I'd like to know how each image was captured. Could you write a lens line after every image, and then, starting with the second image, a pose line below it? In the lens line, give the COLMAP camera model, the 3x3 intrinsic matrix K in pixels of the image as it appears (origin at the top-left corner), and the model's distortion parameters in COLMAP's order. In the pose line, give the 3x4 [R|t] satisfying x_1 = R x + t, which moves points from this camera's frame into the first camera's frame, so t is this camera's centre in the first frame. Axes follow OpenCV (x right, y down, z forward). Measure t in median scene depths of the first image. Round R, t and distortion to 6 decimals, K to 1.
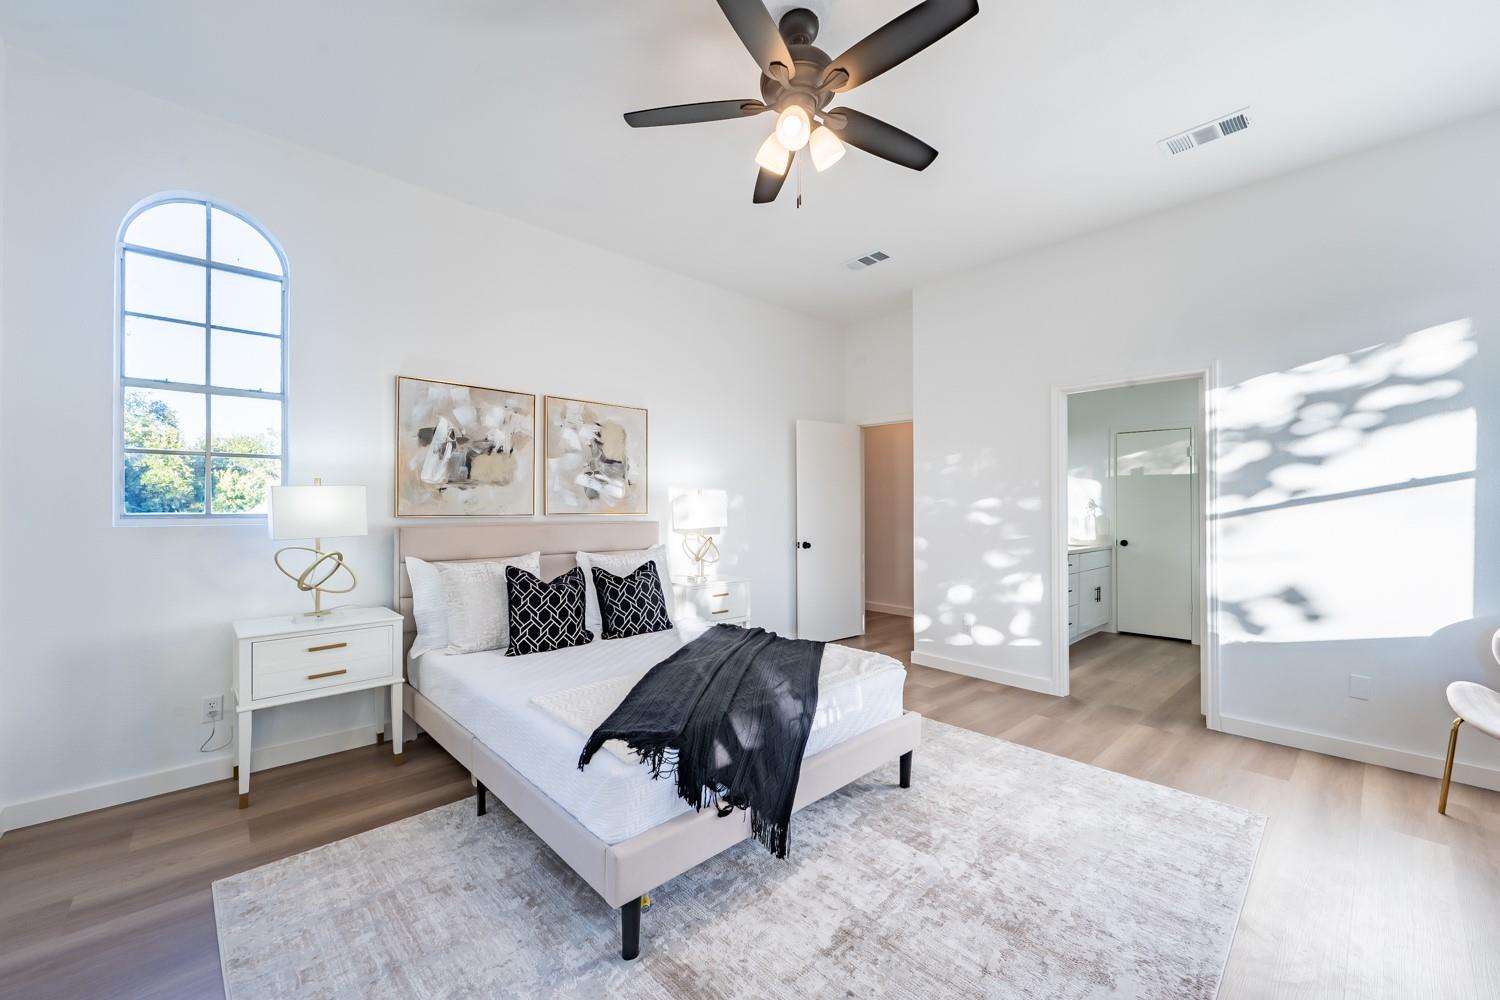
lens RADIAL K [[587.5, 0, 749.6], [0, 587.5, 504.1], [0, 0, 1]] dist [-0.000977, 0.000168]
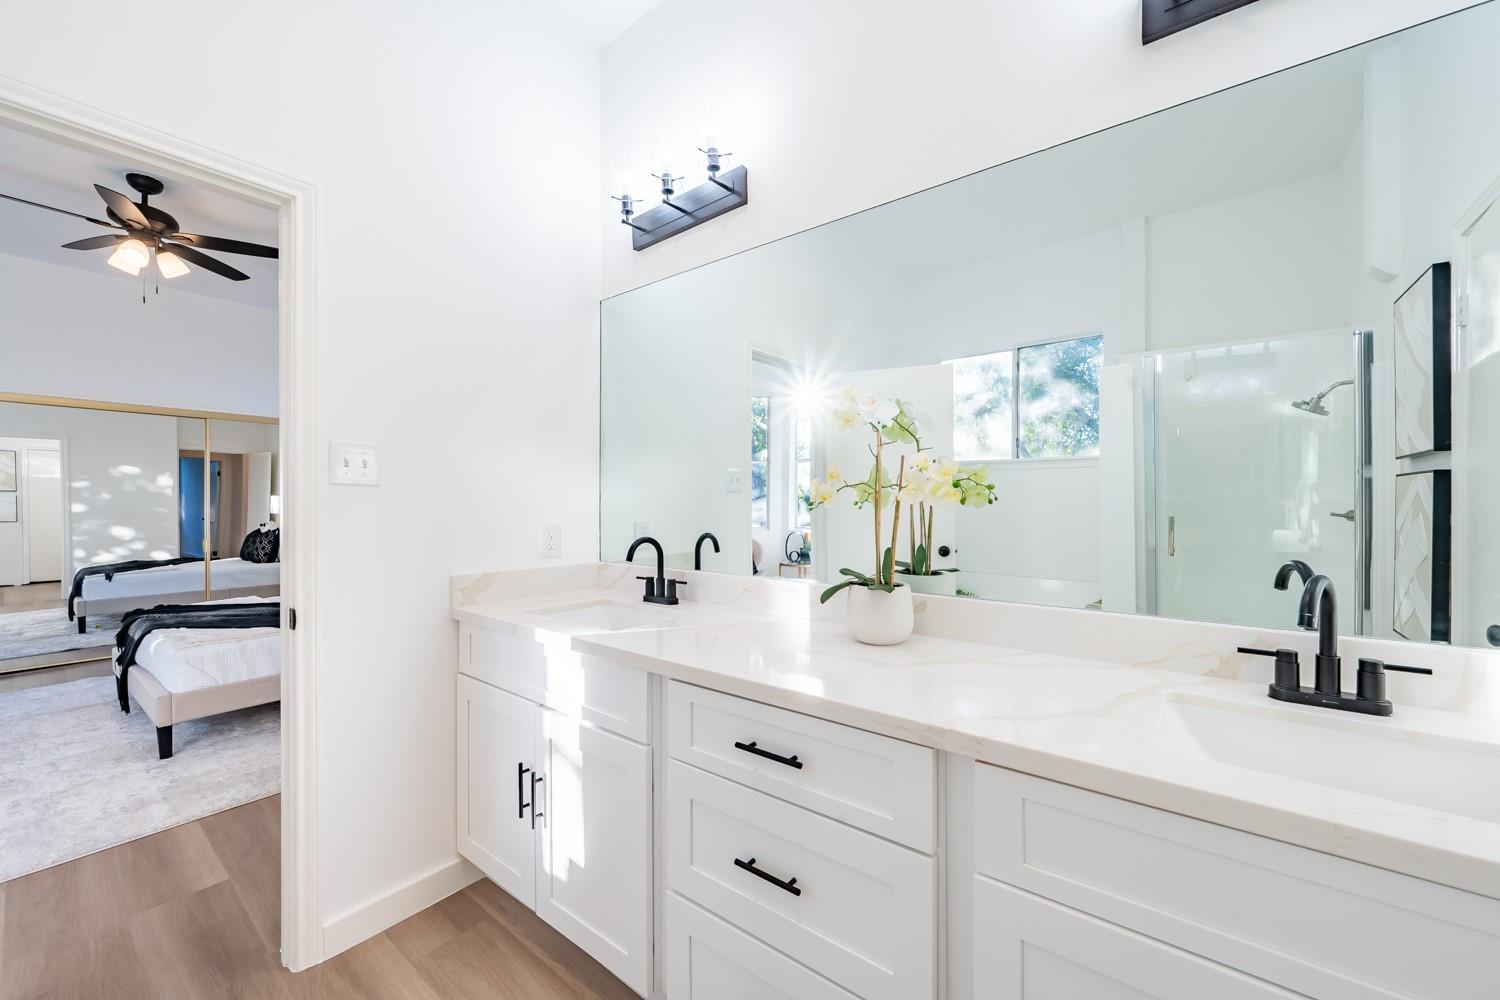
lens RADIAL K [[587.5, 0, 749.6], [0, 587.5, 504.1], [0, 0, 1]] dist [-0.000977, 0.000168]
pose [[0.153164, -0.004570, -0.988190, 1.104085], [0.002088, 0.999989, -0.004301, 0.021876], [0.988199, -0.001405, 0.153172, 1.404717]]
